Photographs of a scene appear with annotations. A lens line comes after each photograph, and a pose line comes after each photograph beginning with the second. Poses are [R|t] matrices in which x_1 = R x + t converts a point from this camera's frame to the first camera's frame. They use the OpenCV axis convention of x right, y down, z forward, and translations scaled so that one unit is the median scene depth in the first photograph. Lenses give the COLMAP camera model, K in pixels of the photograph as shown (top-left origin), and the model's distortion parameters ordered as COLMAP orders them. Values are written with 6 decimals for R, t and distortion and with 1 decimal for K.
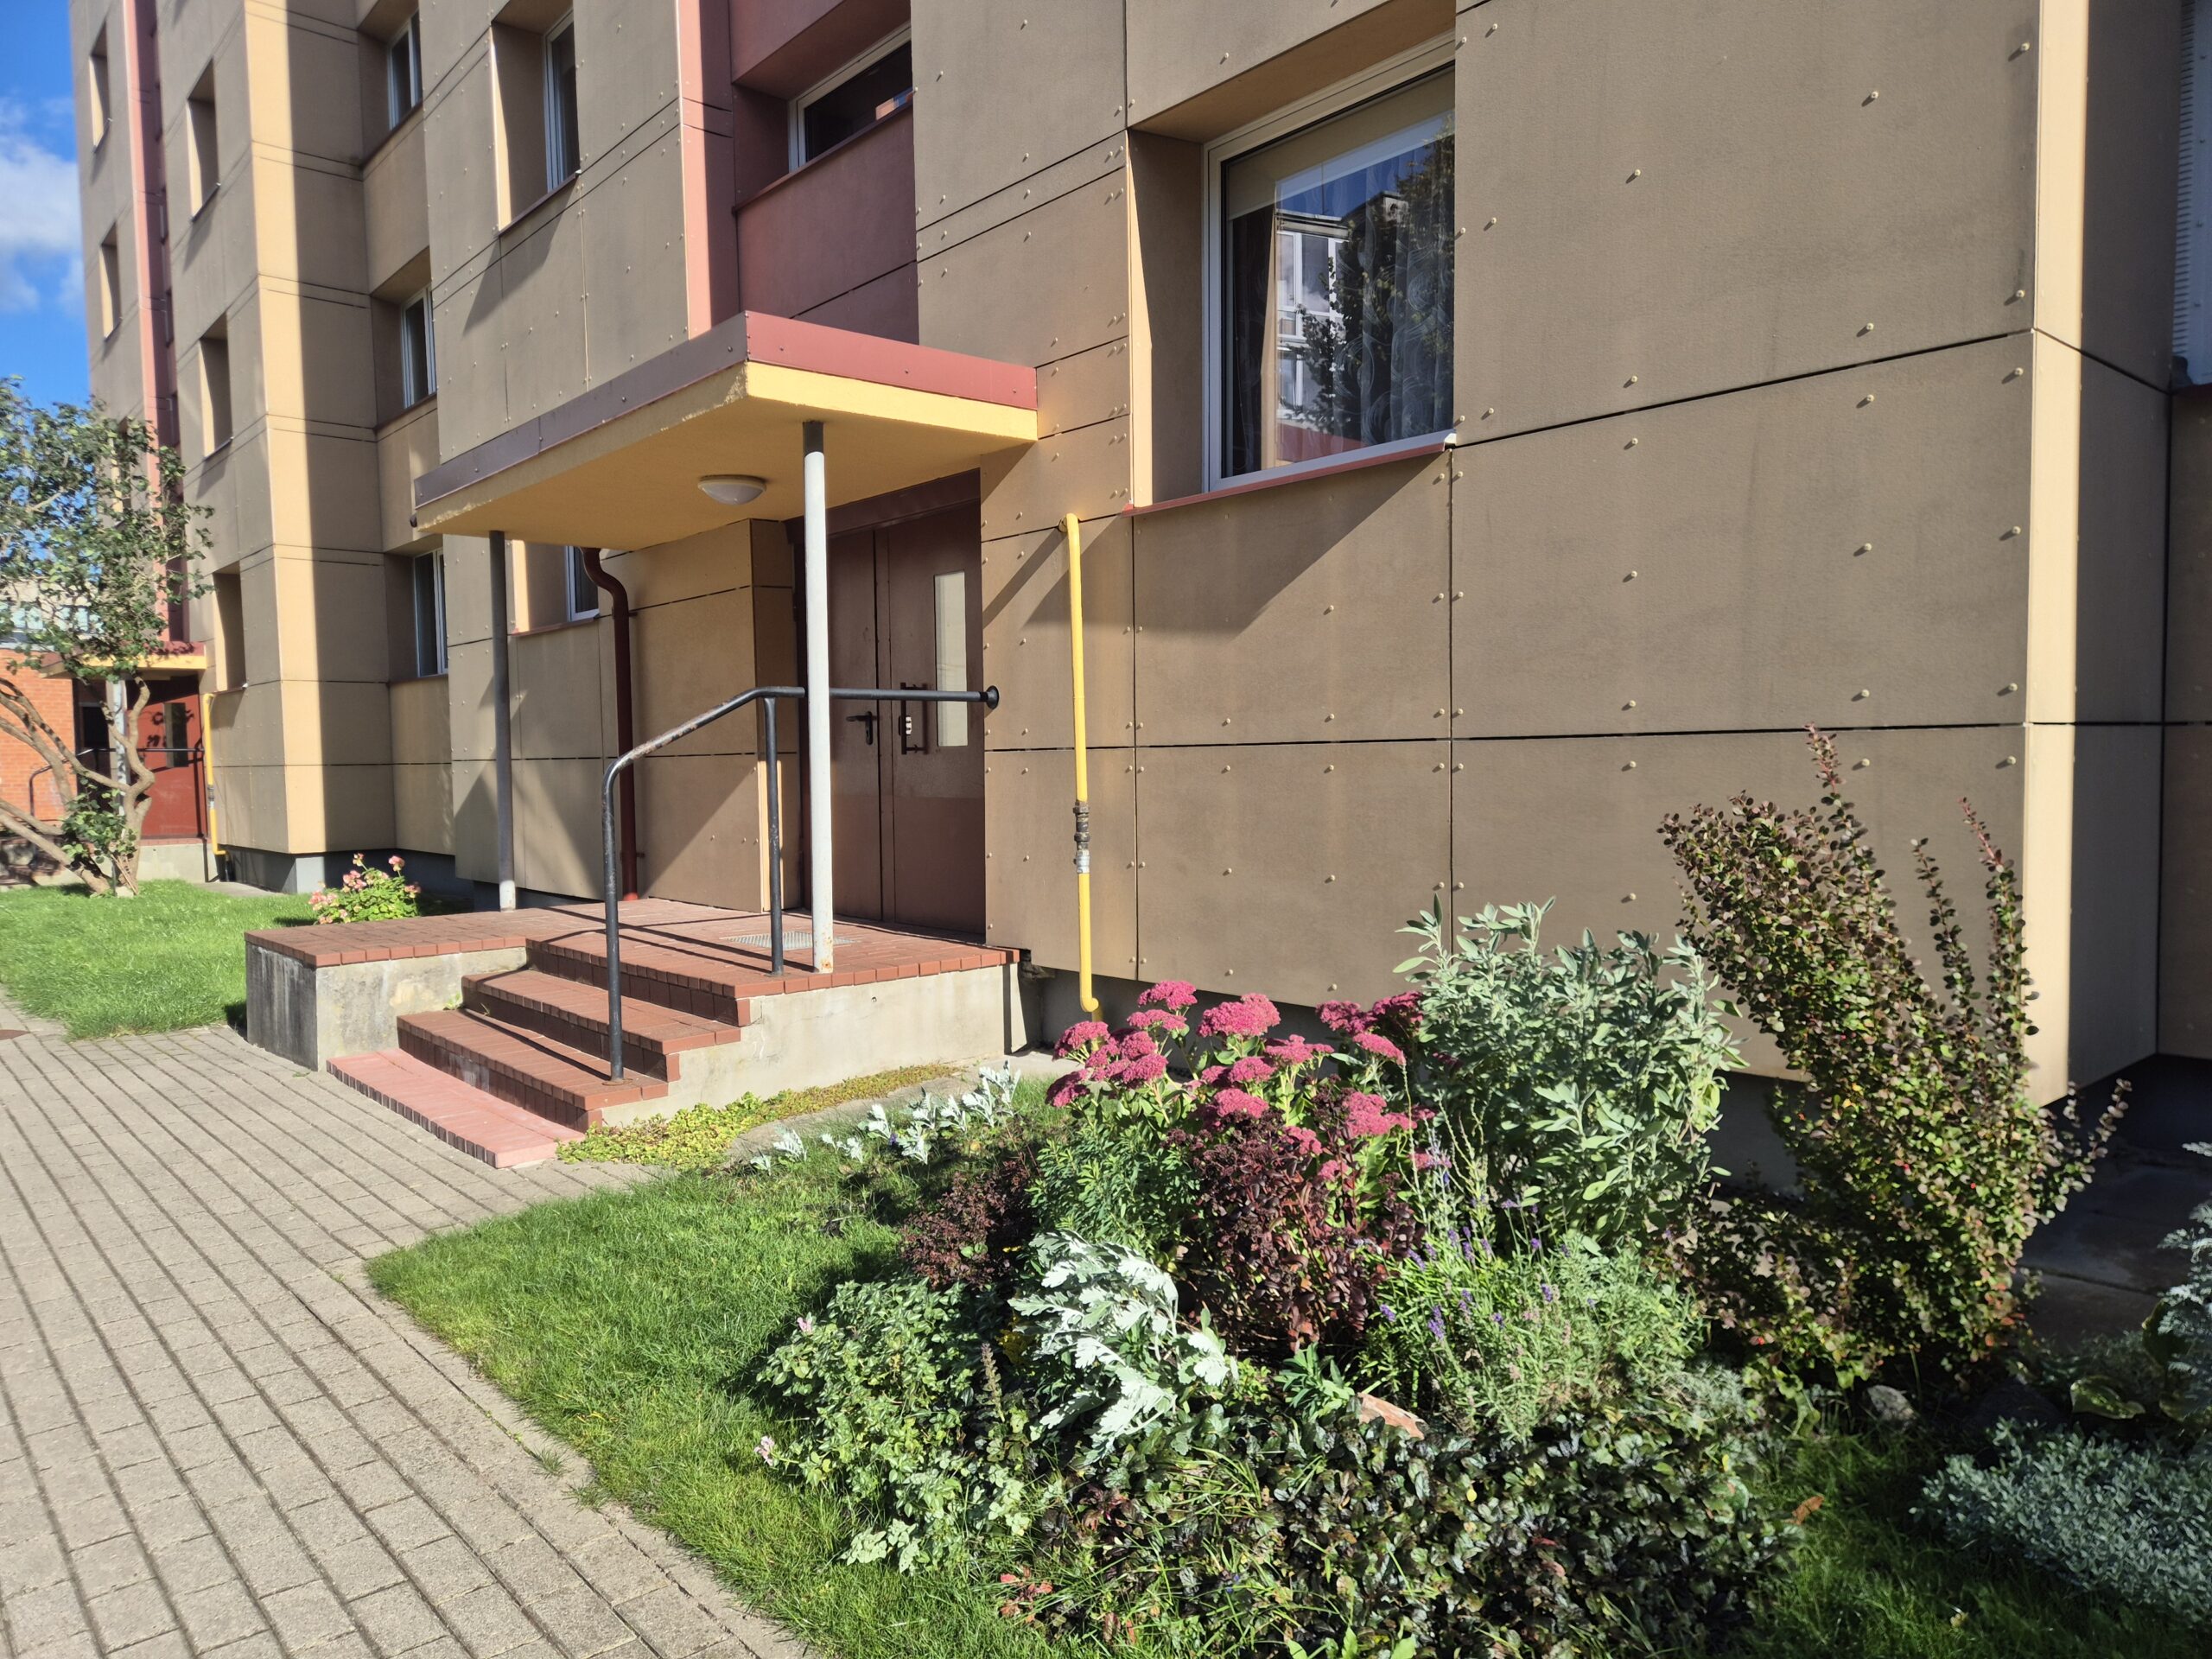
lens RADIAL K [[1474.0, 0, 1088.0], [0, 1474.0, 846.1], [0, 0, 1]] dist [0.073500, -0.058566]
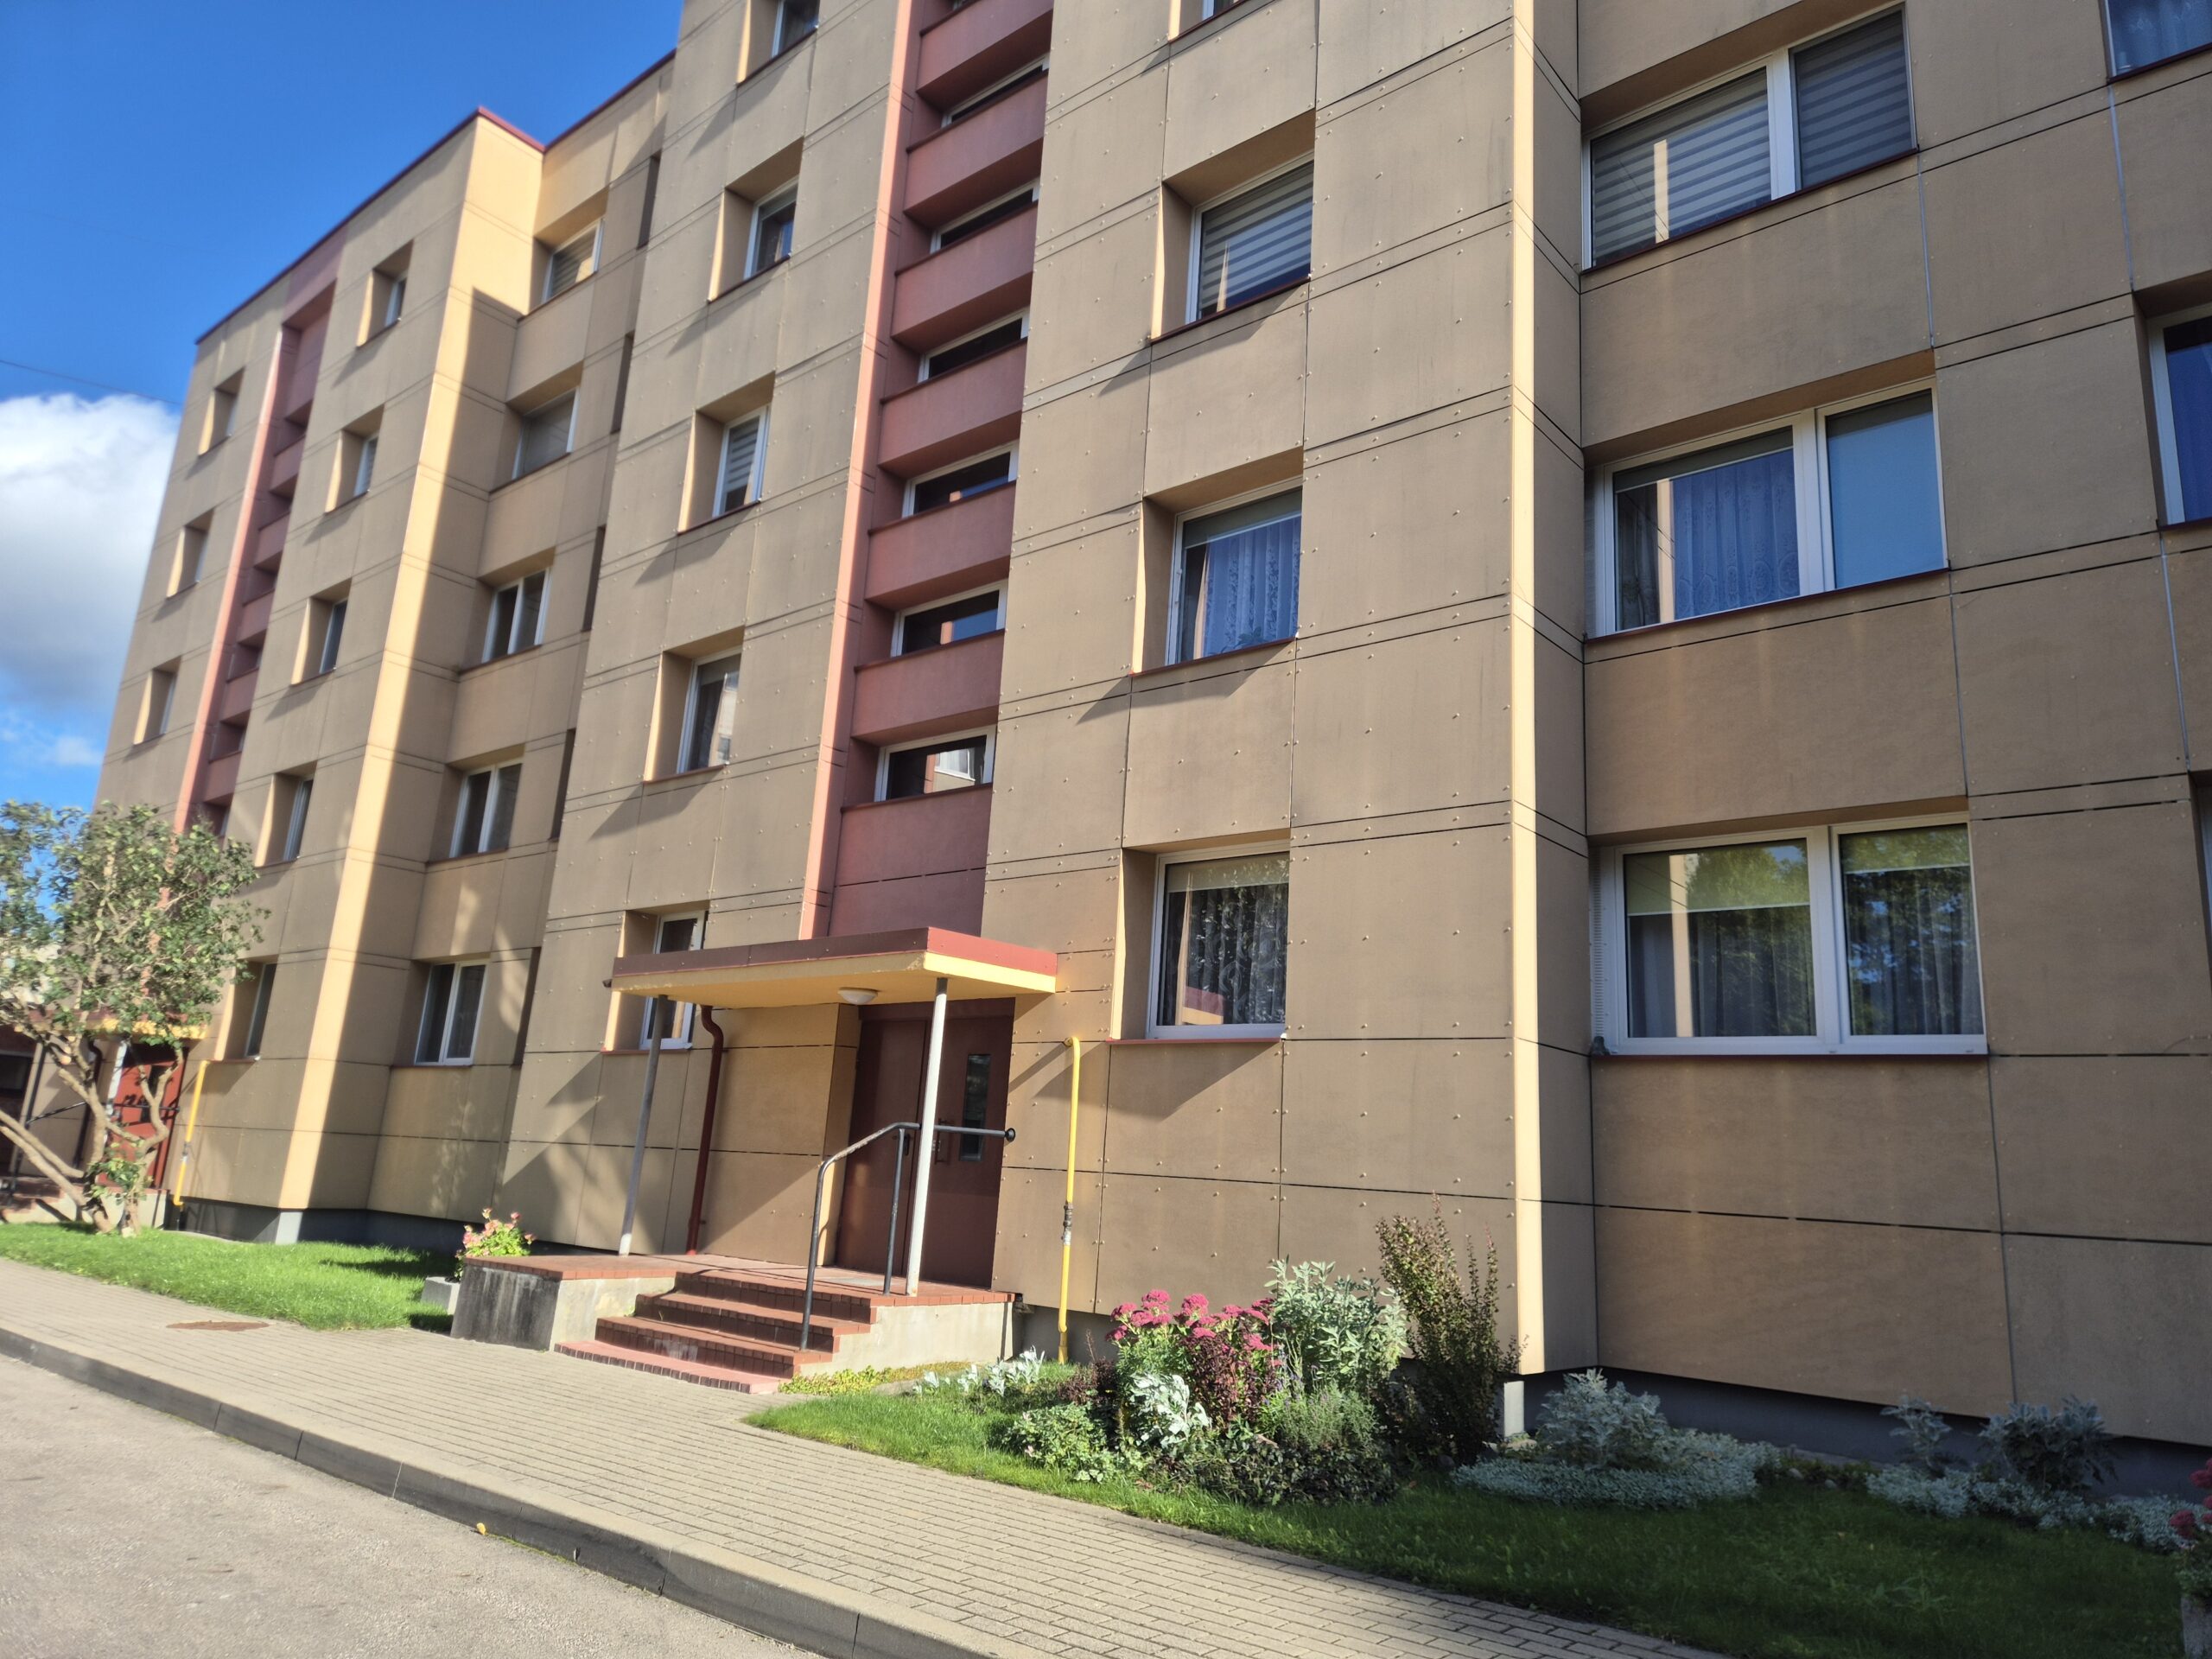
lens RADIAL K [[1474.0, 0, 1100.8], [0, 1474.0, 830.2], [0, 0, 1]] dist [0.073500, -0.058566]
pose [[0.984862, 0.108359, 0.135295, -0.259784], [-0.065631, 0.955521, -0.287529, 0.051594], [-0.160434, 0.274296, 0.948168, -0.813622]]
